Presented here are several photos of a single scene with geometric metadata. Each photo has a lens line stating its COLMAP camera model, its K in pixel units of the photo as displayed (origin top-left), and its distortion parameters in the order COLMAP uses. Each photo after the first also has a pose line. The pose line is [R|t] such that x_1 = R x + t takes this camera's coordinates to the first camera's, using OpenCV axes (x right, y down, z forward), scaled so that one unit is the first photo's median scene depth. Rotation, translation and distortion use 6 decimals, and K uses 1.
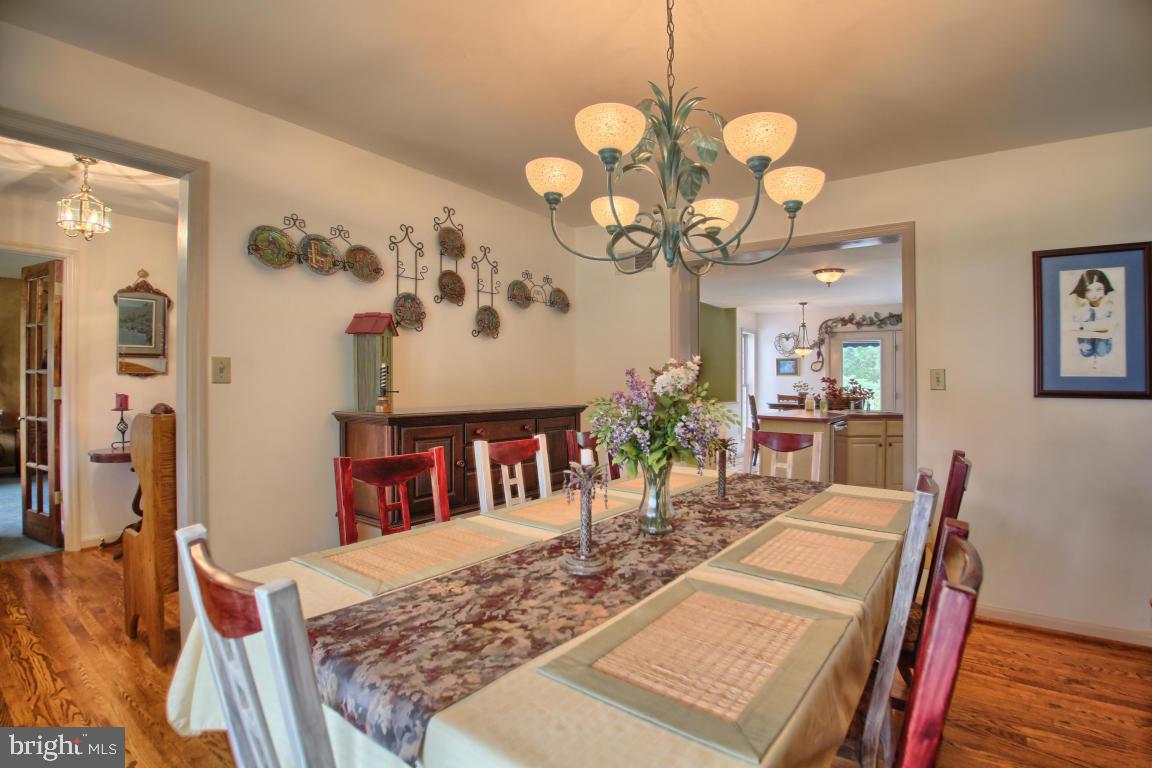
lens RADIAL K [[536.6, 0, 590.7], [0, 536.6, 341.9], [0, 0, 1]] dist [-0.014646, -0.000030]
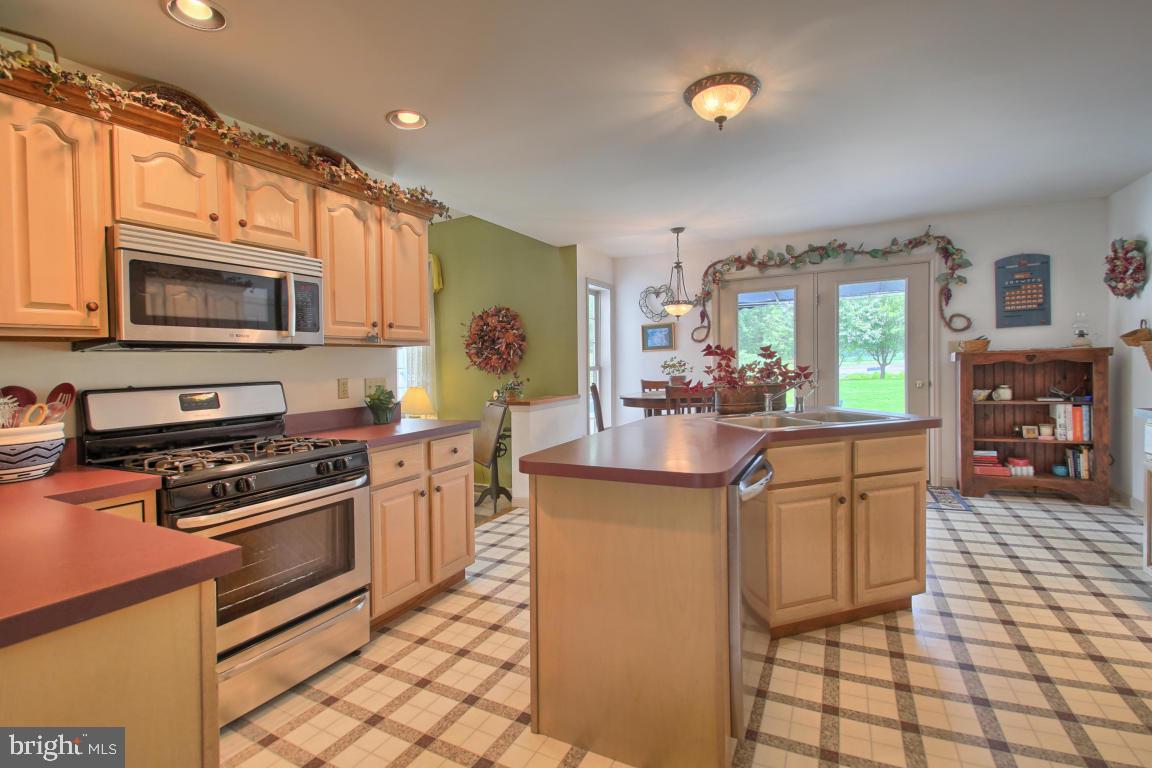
lens RADIAL K [[513.7, 0, 576.0], [0, 513.7, 384.0], [0, 0, 1]] dist [-0.030073, -0.000890]
pose [[0.987552, -0.045846, 0.150465, 0.602166], [0.030118, 0.993996, 0.105190, 0.119908], [-0.154384, -0.099348, 0.983003, 1.380255]]
